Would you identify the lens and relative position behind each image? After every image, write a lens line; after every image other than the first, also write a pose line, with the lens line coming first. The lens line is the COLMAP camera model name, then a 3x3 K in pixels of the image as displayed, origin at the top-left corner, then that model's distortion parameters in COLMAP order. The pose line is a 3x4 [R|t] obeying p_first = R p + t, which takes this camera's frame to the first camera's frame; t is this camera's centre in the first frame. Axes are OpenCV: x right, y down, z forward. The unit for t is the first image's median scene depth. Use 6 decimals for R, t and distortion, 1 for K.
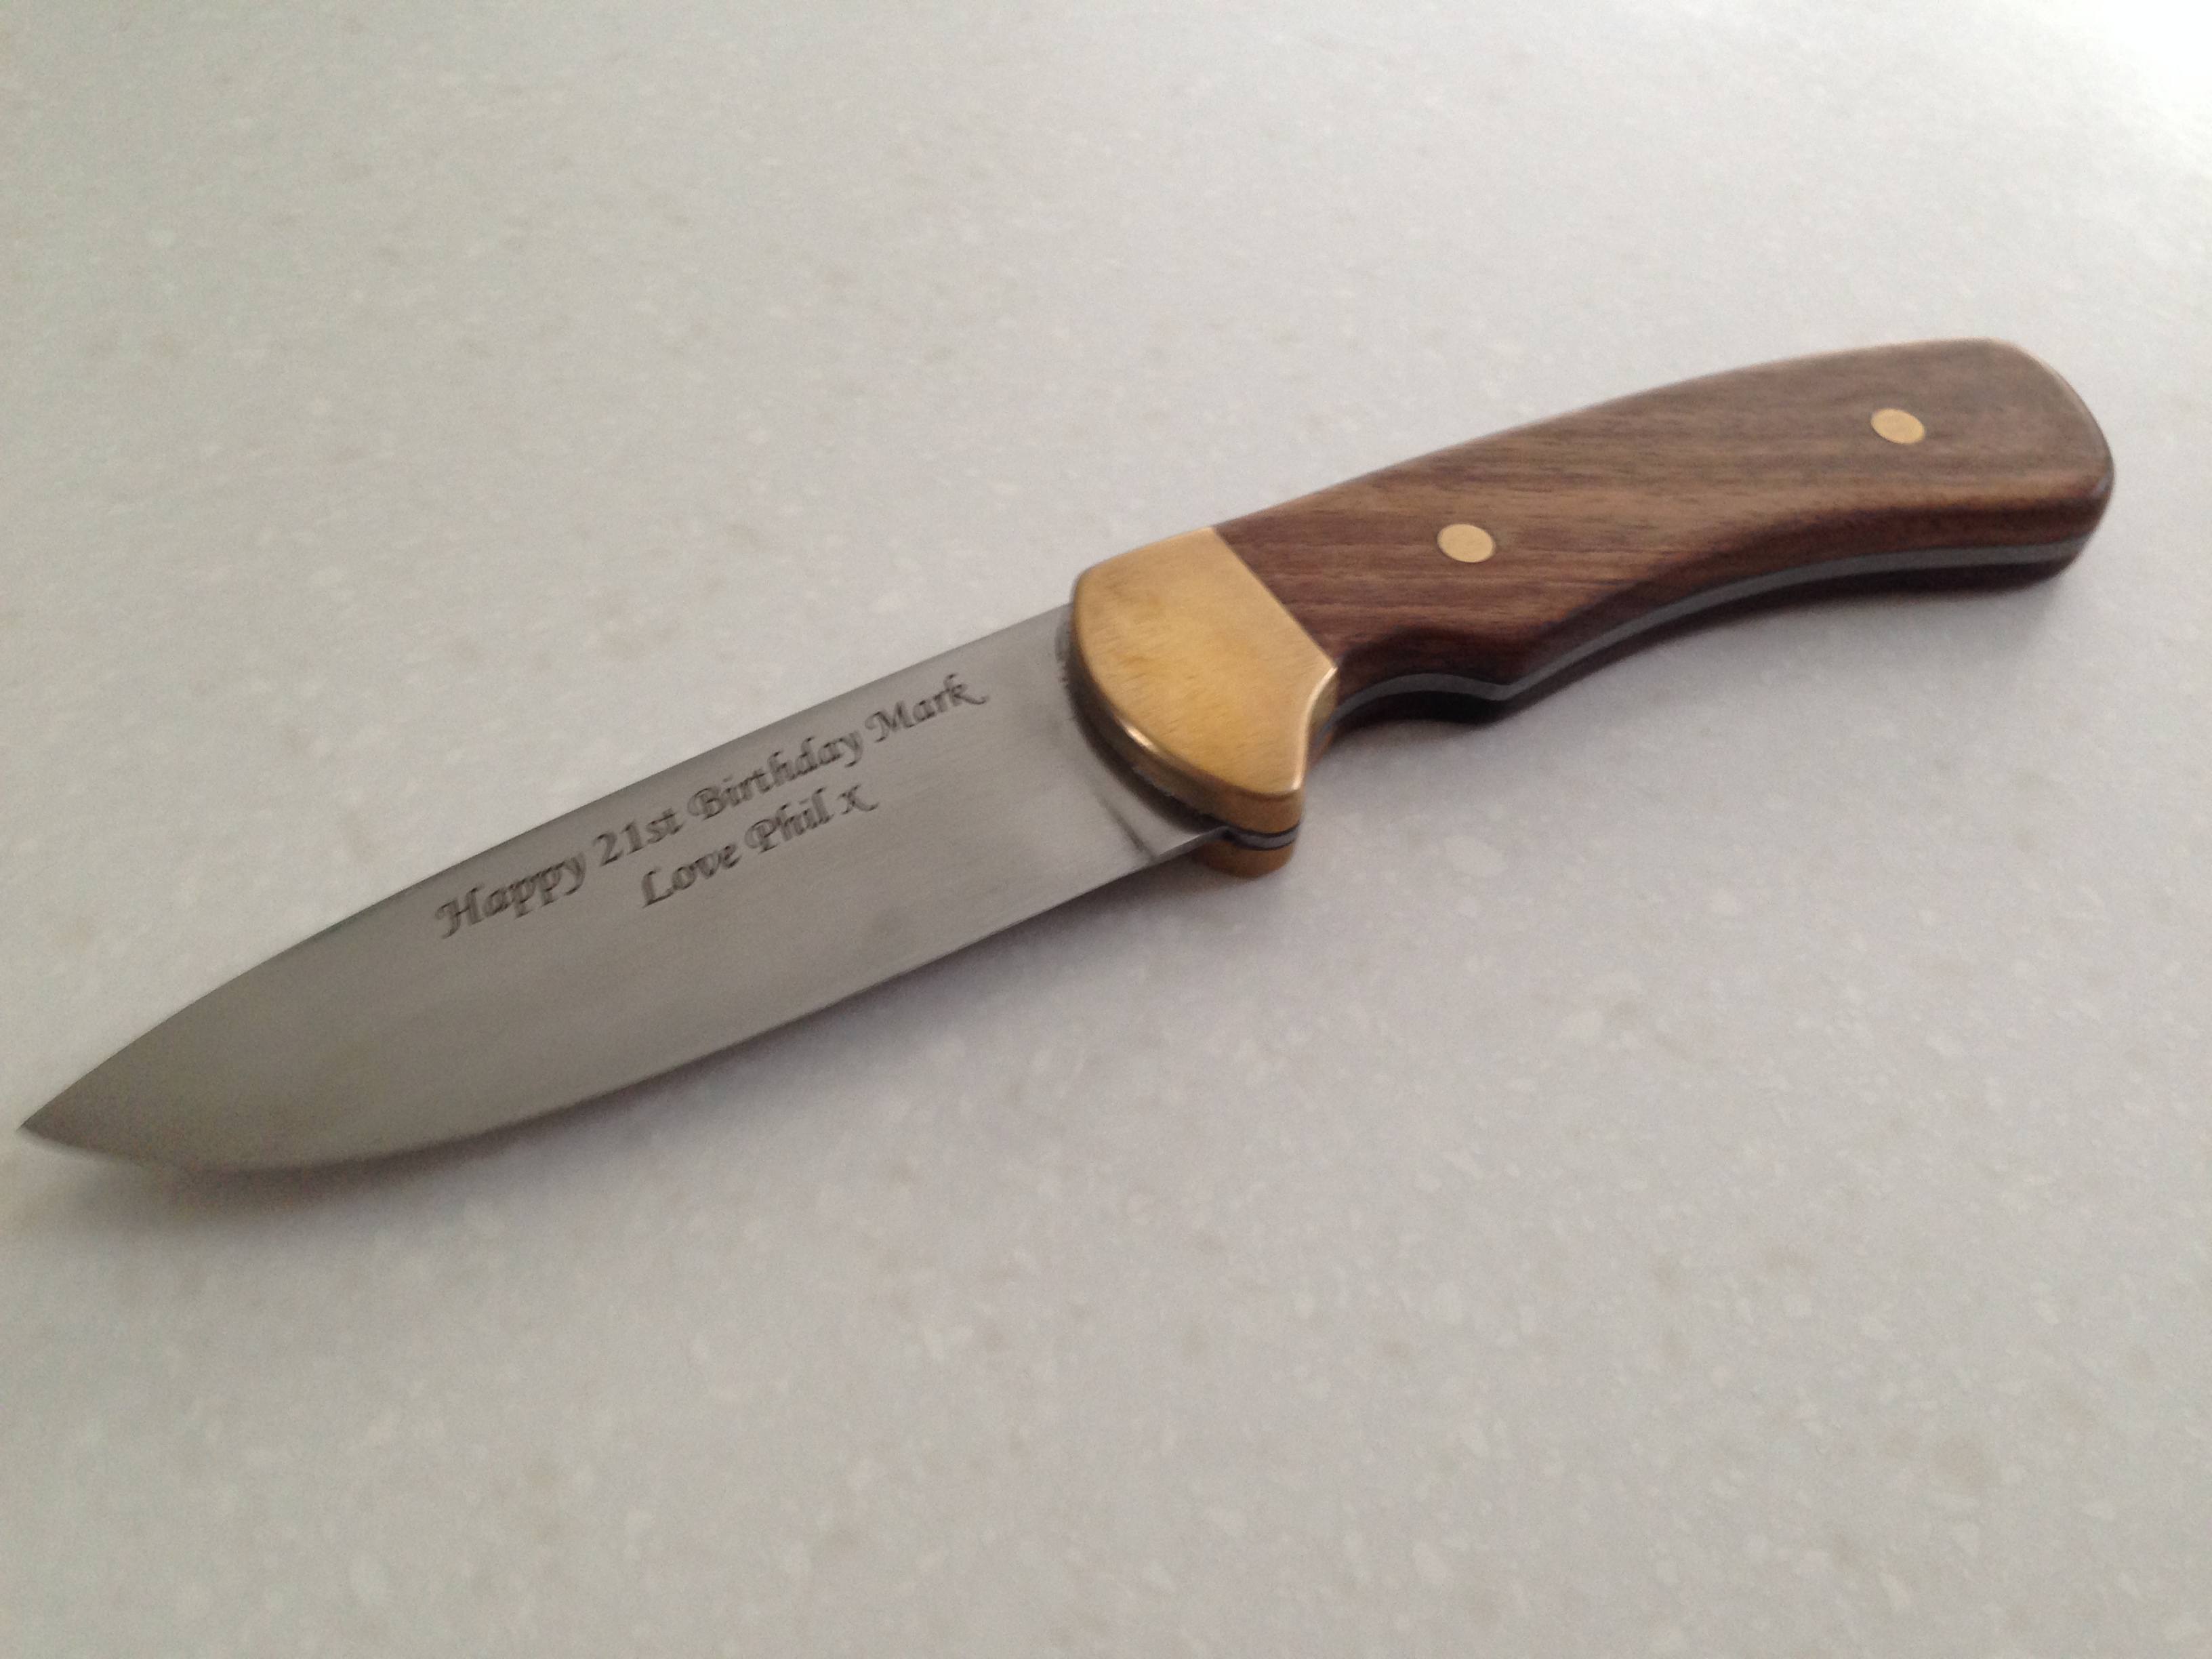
lens RADIAL K [[2107.0, 0, 1106.0], [0, 2107.0, 829.5], [0, 0, 1]] dist [0.040757, 0.014280]
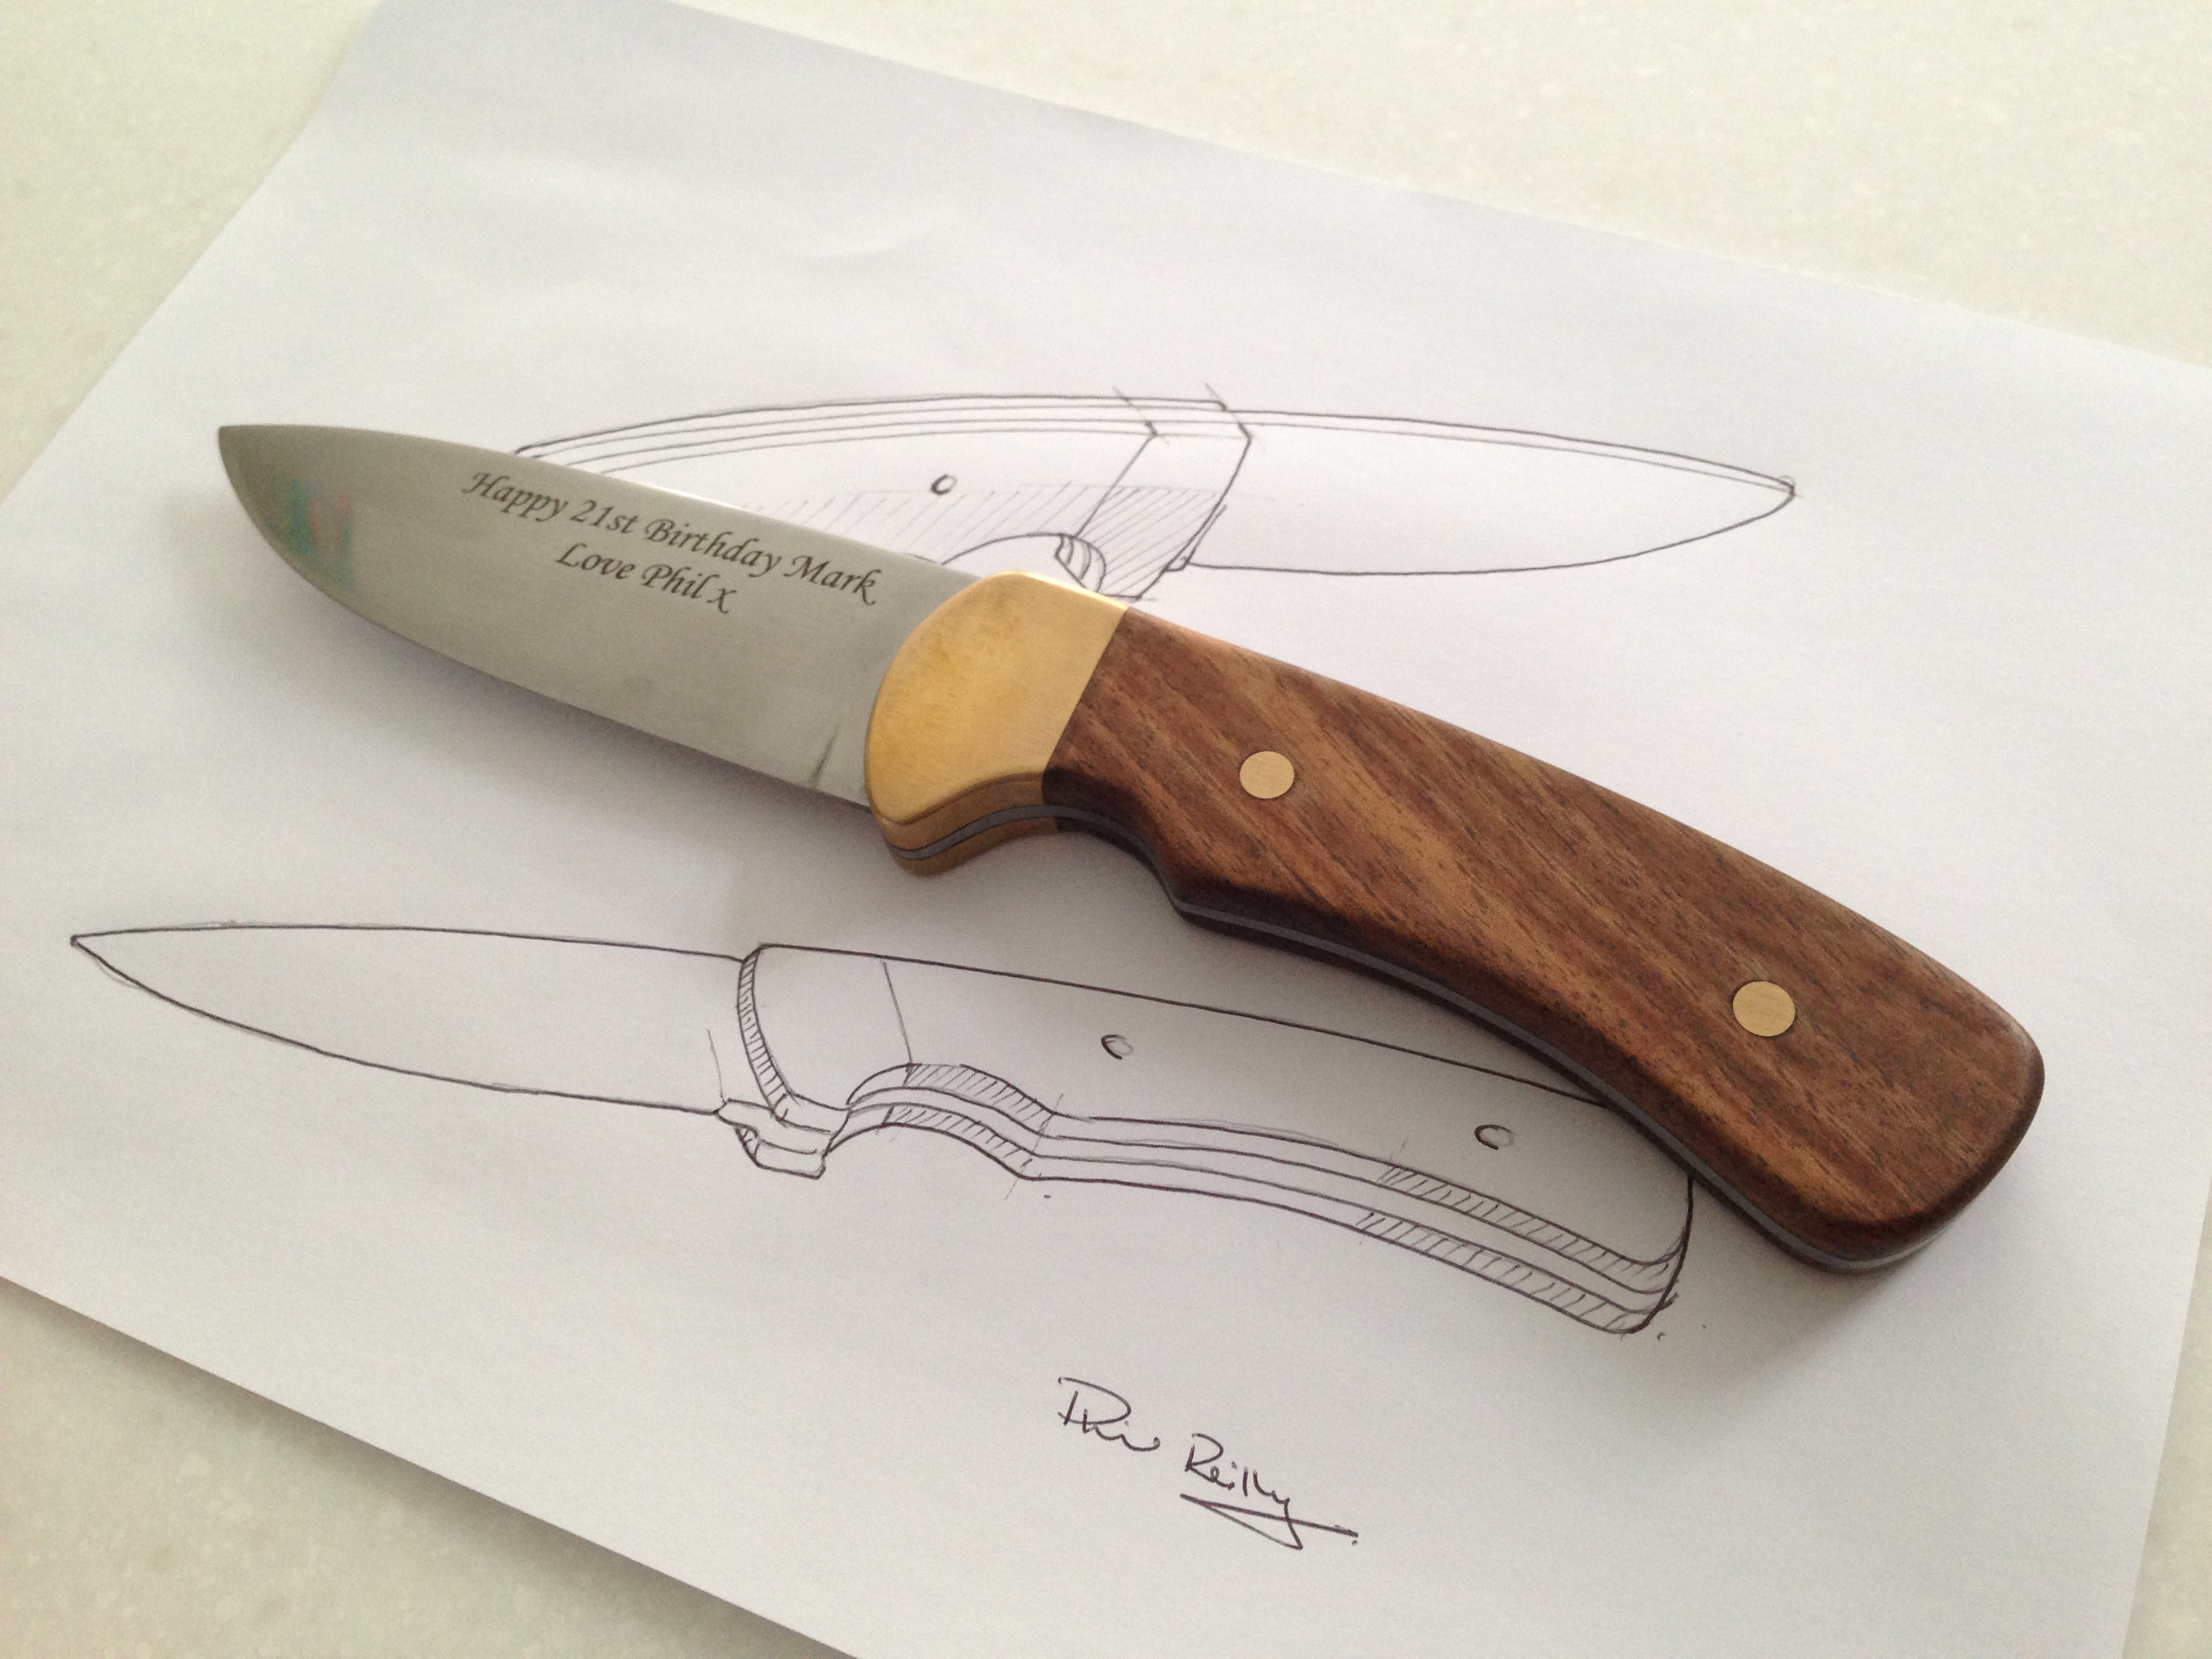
lens RADIAL K [[2060.1, 0, 1106.0], [0, 2060.1, 829.5], [0, 0, 1]] dist [-0.004836, 0.210004]
pose [[0.564395, 0.660093, -0.495717, 0.641934], [-0.548646, 0.748629, 0.372212, -0.446820], [0.616803, 0.061899, 0.784680, 0.174094]]
